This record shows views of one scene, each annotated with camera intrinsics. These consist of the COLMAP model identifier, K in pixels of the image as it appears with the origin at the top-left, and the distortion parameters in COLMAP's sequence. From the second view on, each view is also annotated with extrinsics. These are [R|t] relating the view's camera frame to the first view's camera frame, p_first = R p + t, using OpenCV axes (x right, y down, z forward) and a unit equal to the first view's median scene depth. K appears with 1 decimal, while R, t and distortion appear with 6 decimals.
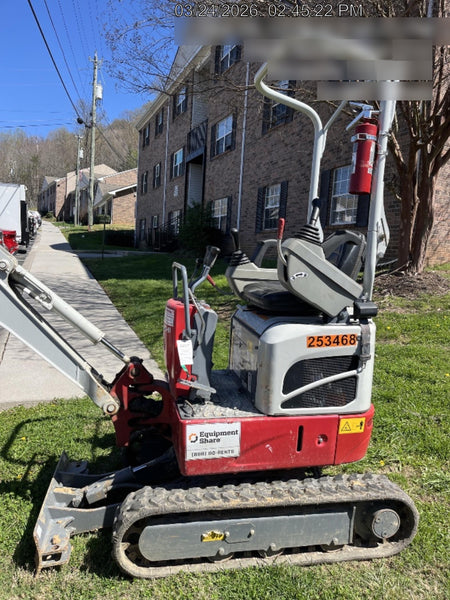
lens RADIAL K [[453.2, 0, 220.6], [0, 453.2, 296.8], [0, 0, 1]] dist [0.062034, -0.077977]
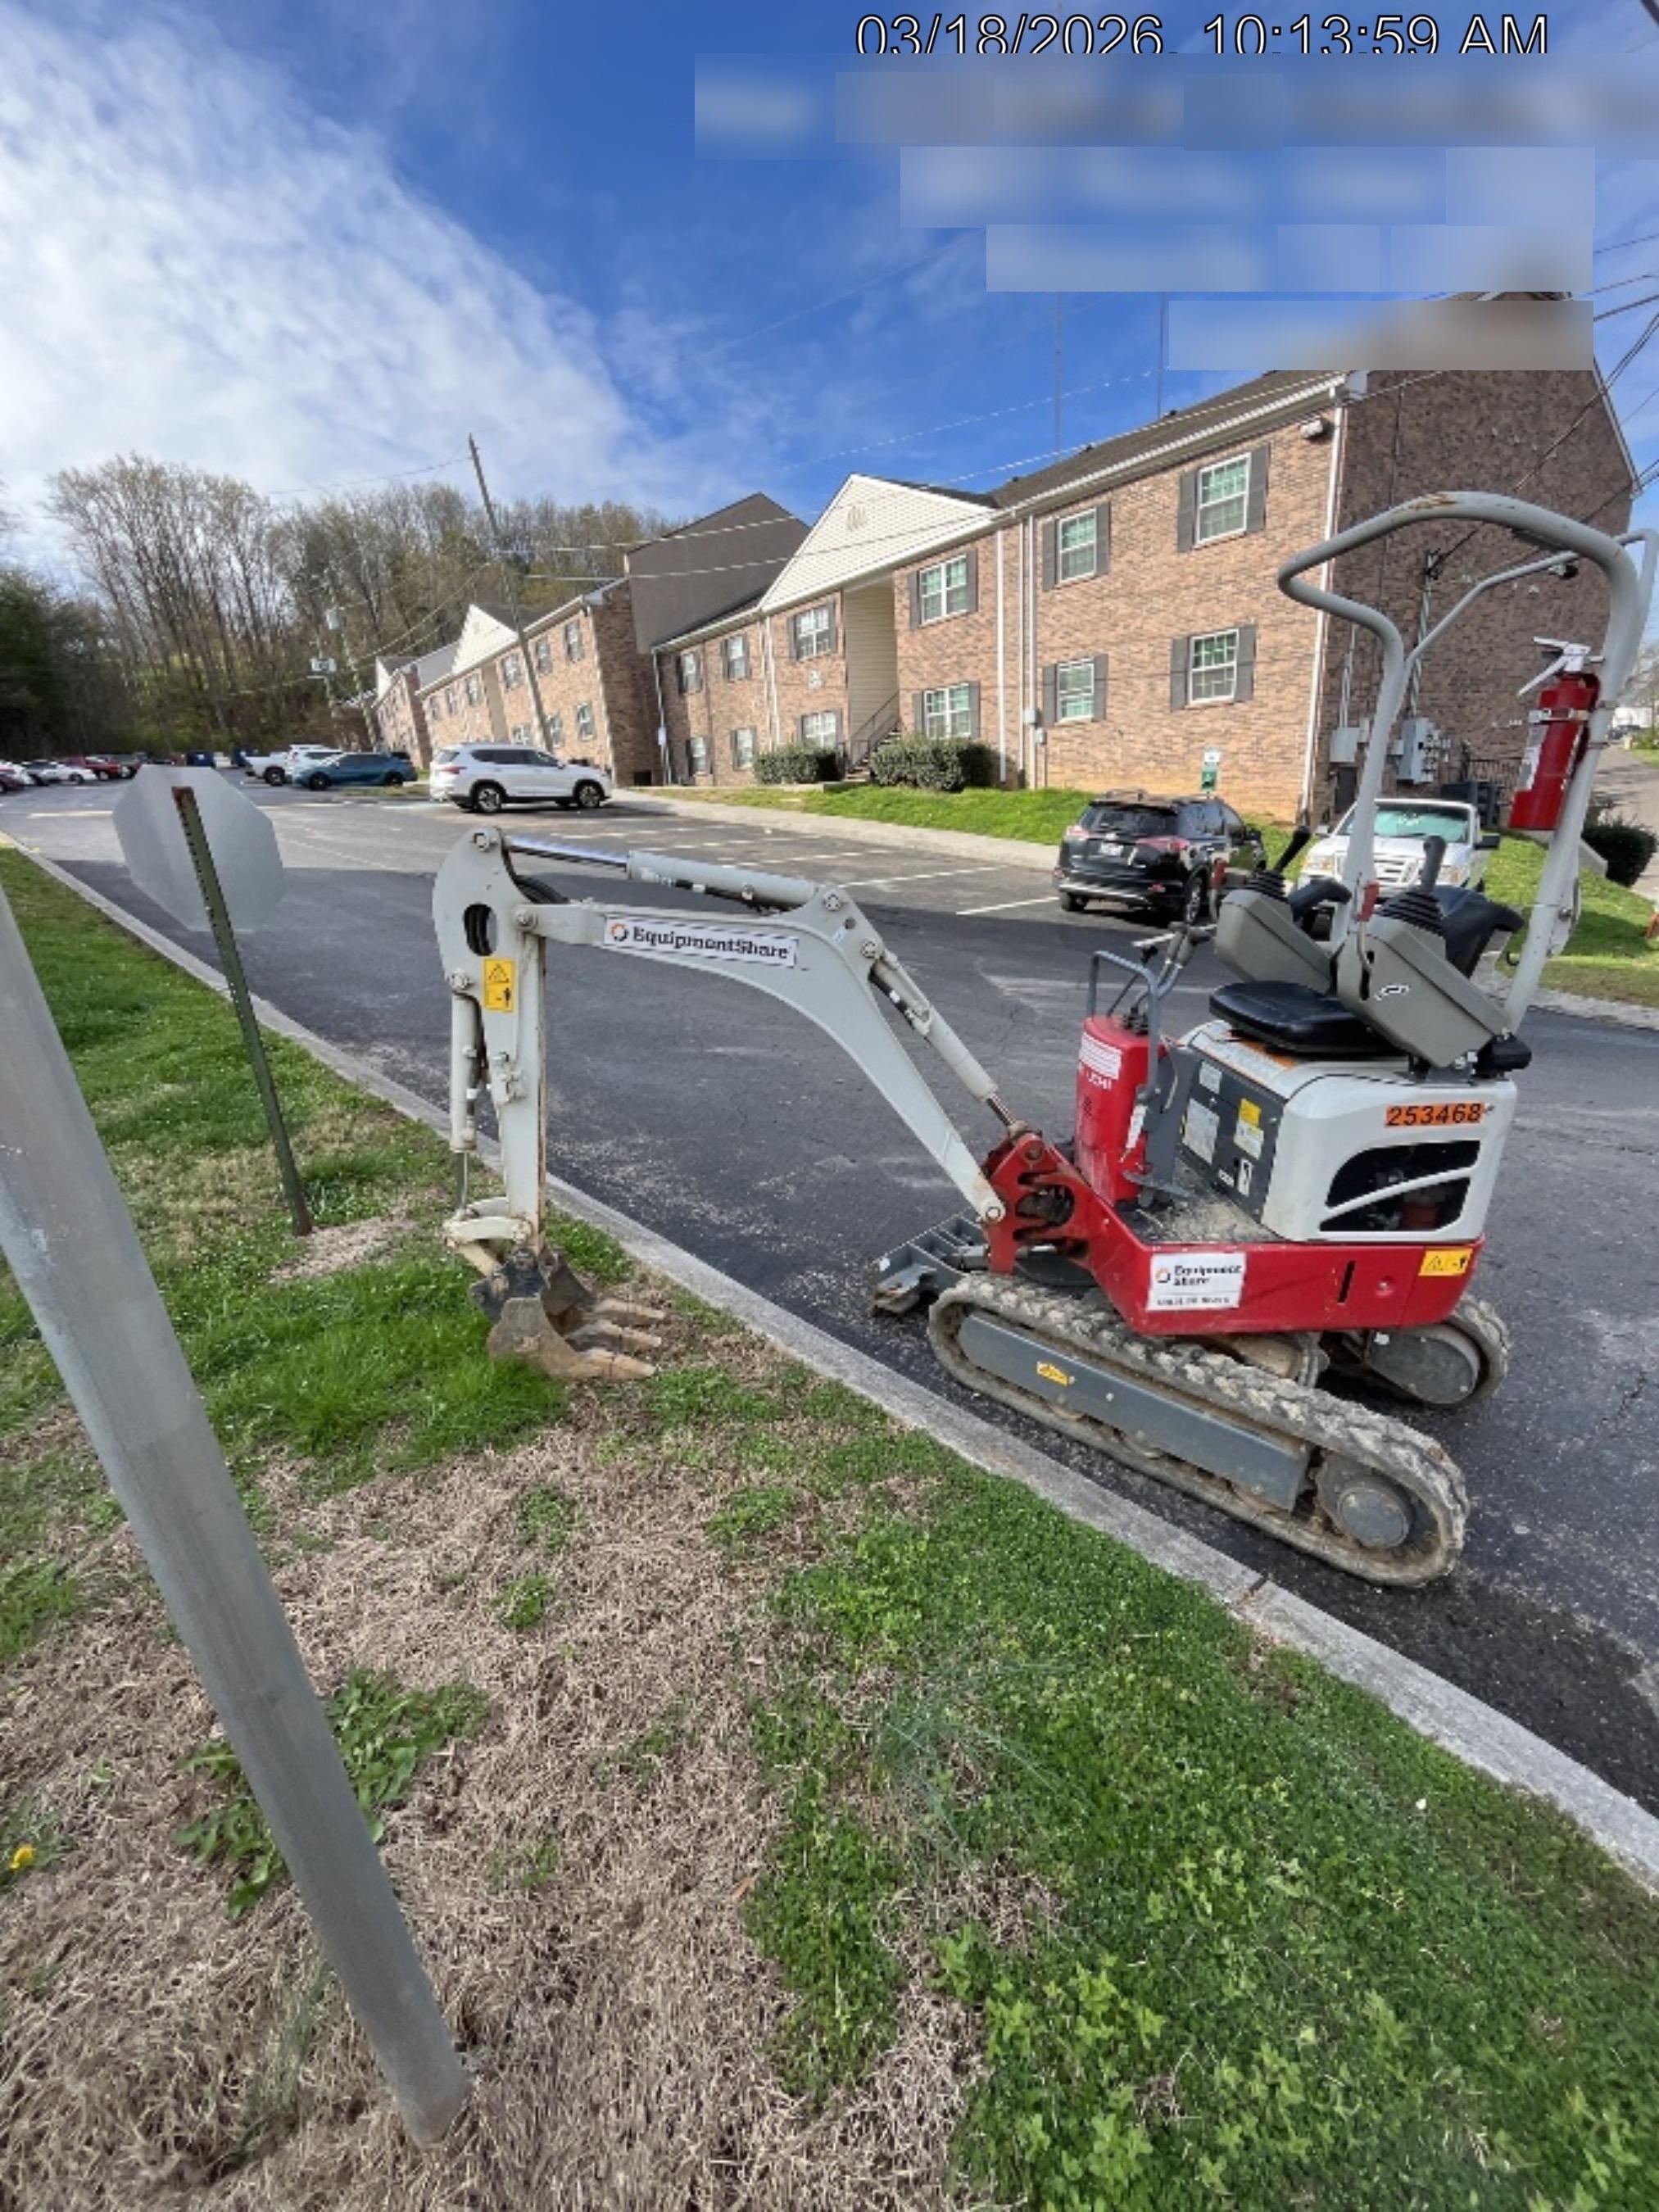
lens RADIAL K [[897.9, 0, 830.5], [0, 897.9, 1107.9], [0, 0, 1]] dist [-0.001973, -0.000446]
pose [[0.988464, 0.024510, -0.149462, -0.301034], [0.004301, 0.981878, 0.189465, -0.114658], [0.151397, -0.187922, 0.970445, -0.131943]]
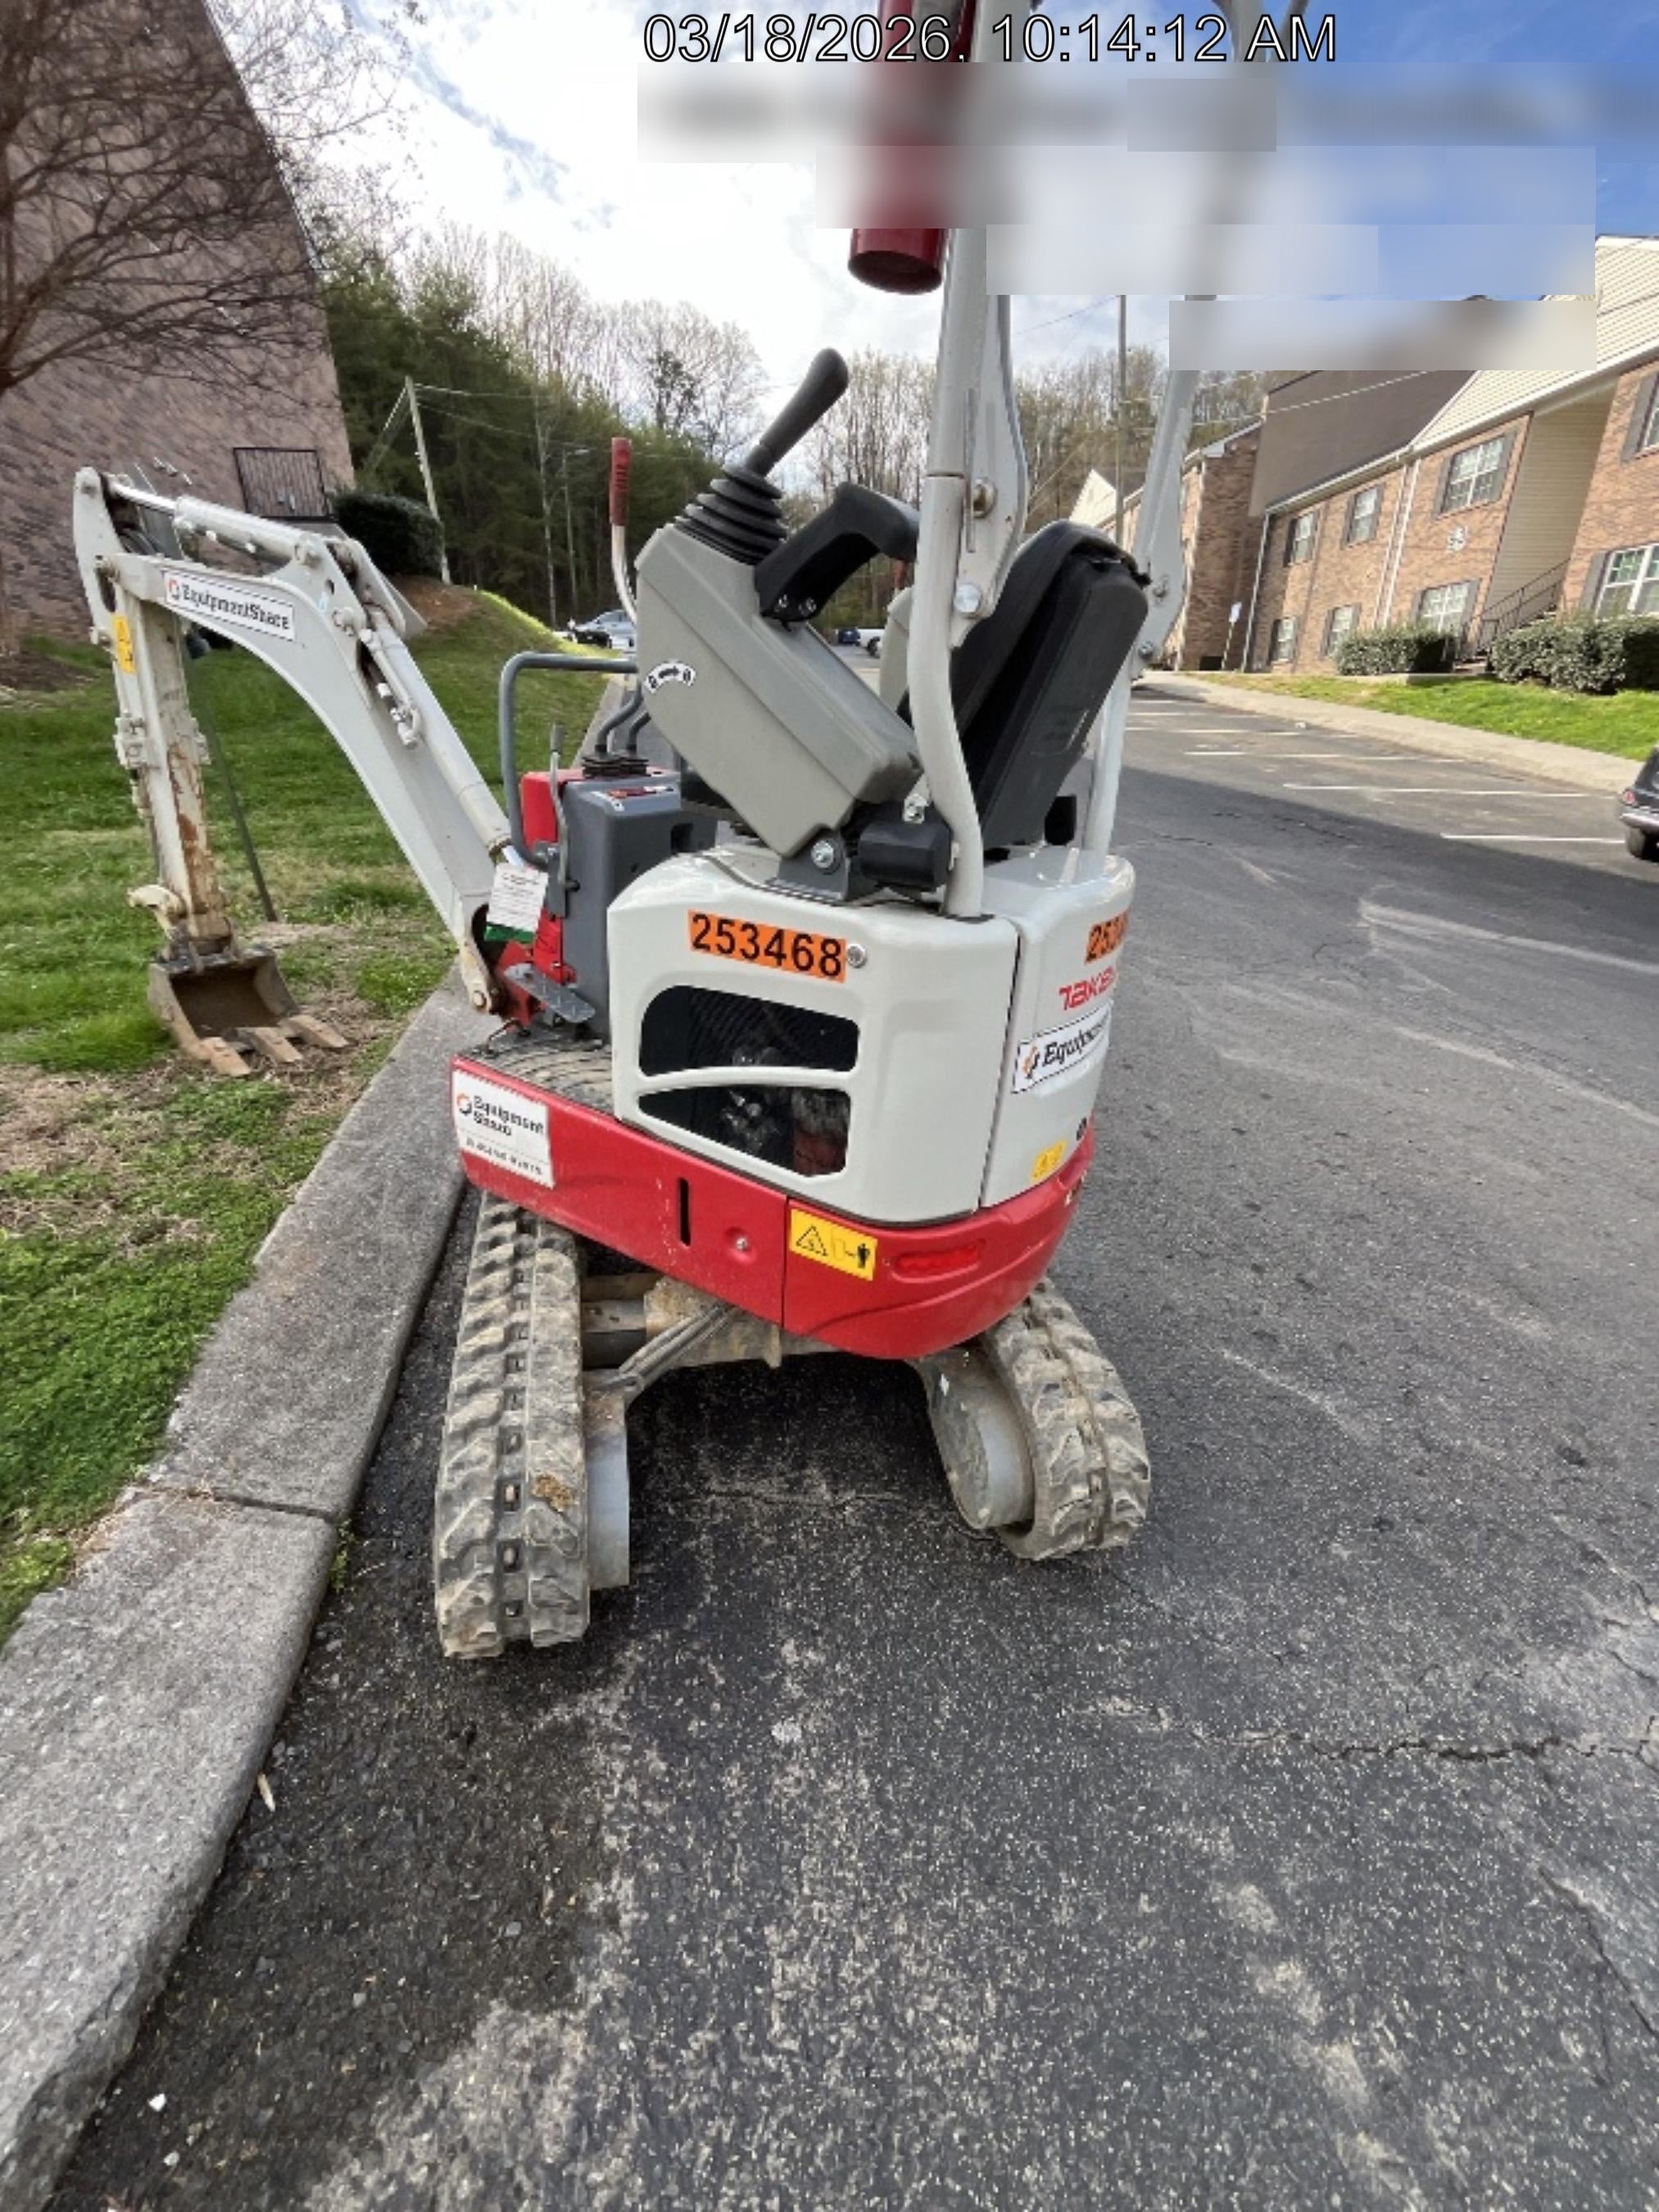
lens RADIAL K [[899.2, 0, 828.4], [0, 899.2, 1104.9], [0, 0, 1]] dist [-0.002347, -0.000006]
pose [[0.723498, 0.314947, -0.614296, 0.651492], [-0.136692, 0.937603, 0.319713, 0.005612], [0.676658, -0.147343, 0.721404, 0.609458]]
